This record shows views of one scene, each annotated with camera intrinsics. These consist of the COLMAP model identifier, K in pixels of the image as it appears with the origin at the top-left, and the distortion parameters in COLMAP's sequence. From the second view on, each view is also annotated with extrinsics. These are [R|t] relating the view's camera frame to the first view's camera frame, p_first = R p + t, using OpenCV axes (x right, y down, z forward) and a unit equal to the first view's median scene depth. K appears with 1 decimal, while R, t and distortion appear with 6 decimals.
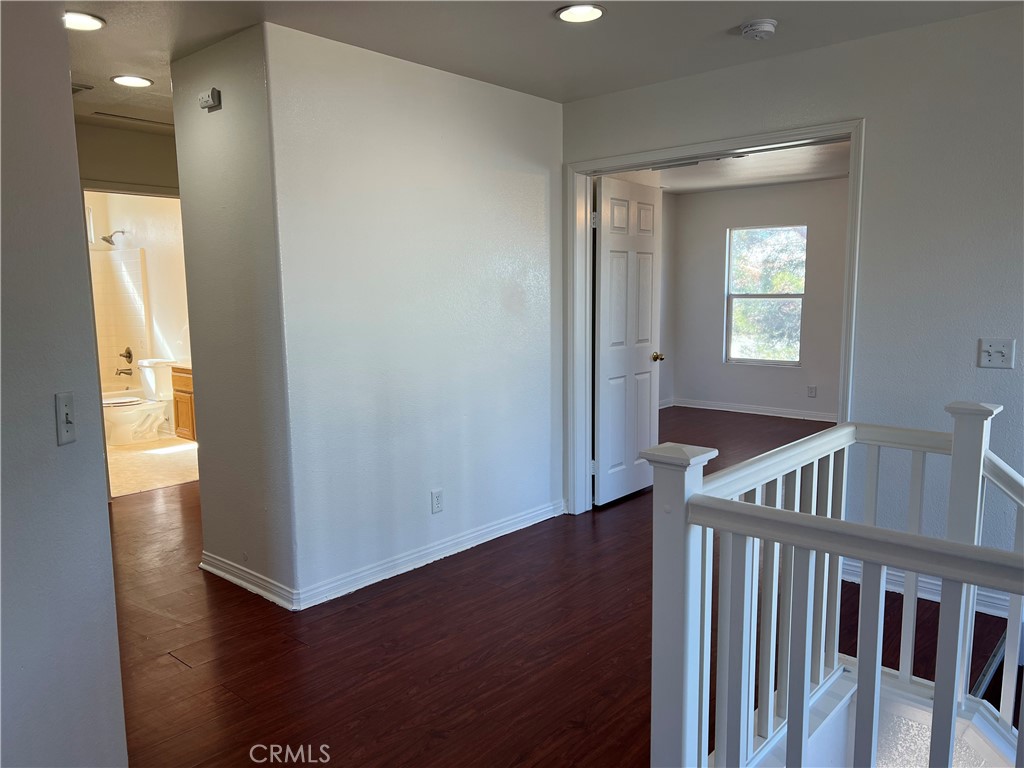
lens RADIAL K [[769.9, 0, 514.0], [0, 769.9, 383.7], [0, 0, 1]] dist [0.012886, -0.010647]
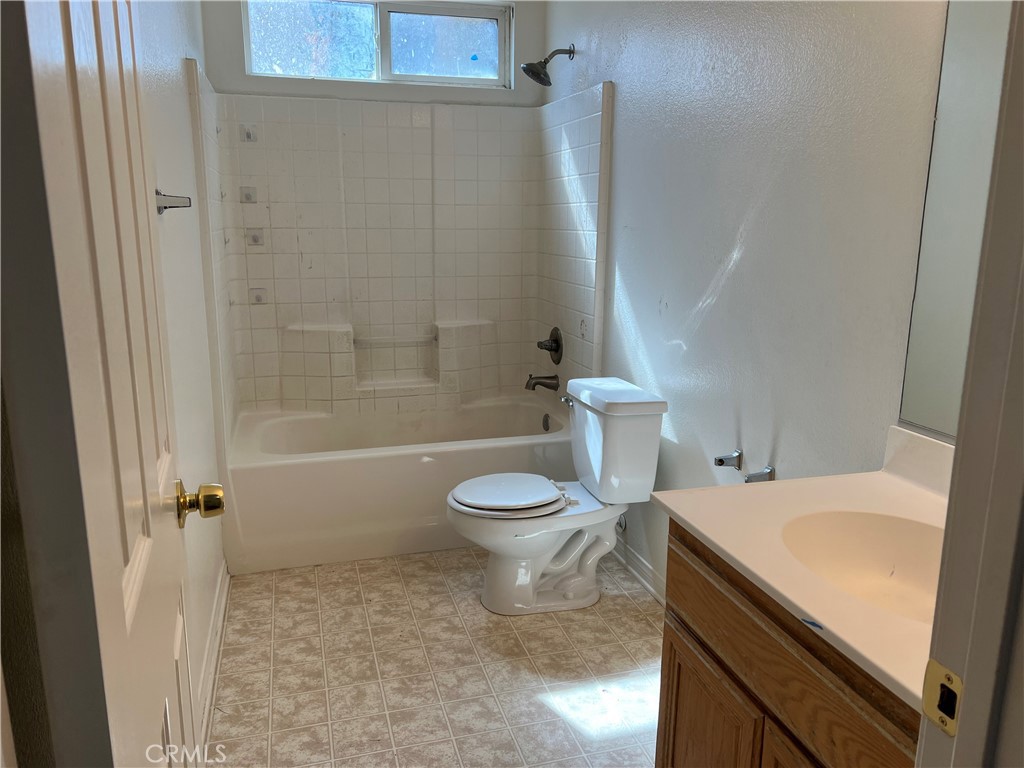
lens RADIAL K [[769.9, 0, 508.9], [0, 769.9, 379.9], [0, 0, 1]] dist [0.012886, -0.010647]
pose [[0.843035, 0.135487, -0.520515, -0.310304], [-0.087400, 0.989399, 0.115981, -0.070719], [0.530711, -0.052283, 0.845939, 0.654948]]
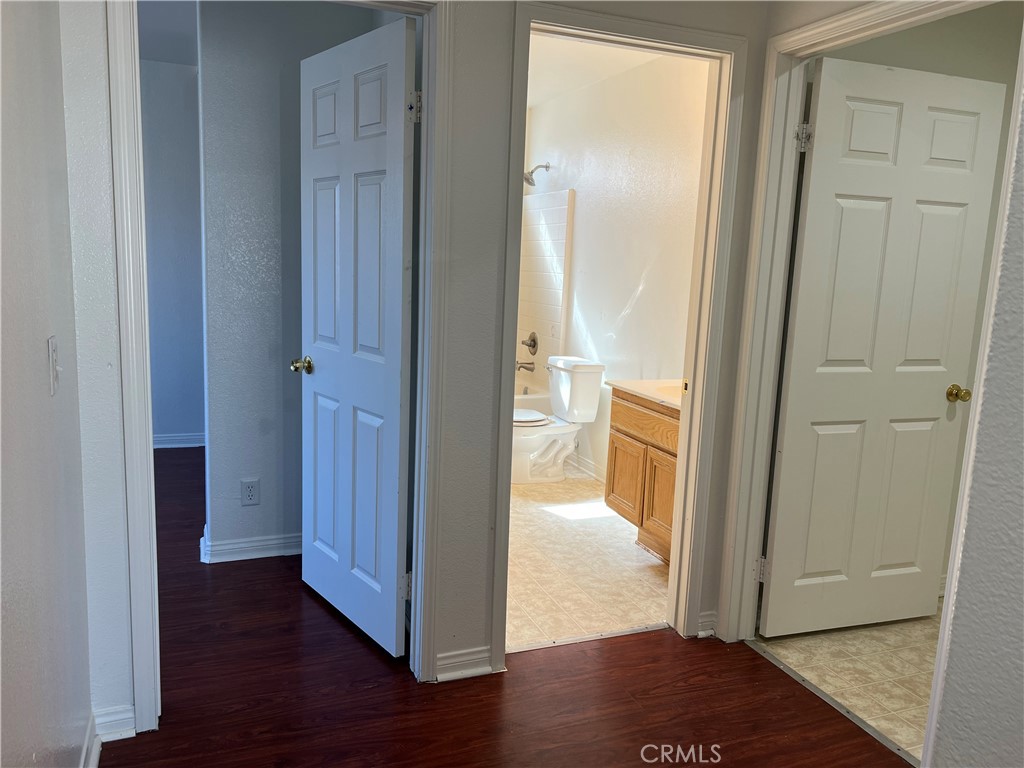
lens RADIAL K [[769.9, 0, 512.4], [0, 769.9, 392.4], [0, 0, 1]] dist [0.012886, -0.010647]
pose [[0.895041, 0.133052, -0.425675, -0.222969], [-0.115430, 0.991049, 0.067063, -0.040202], [0.430788, -0.010888, 0.902387, 0.375888]]
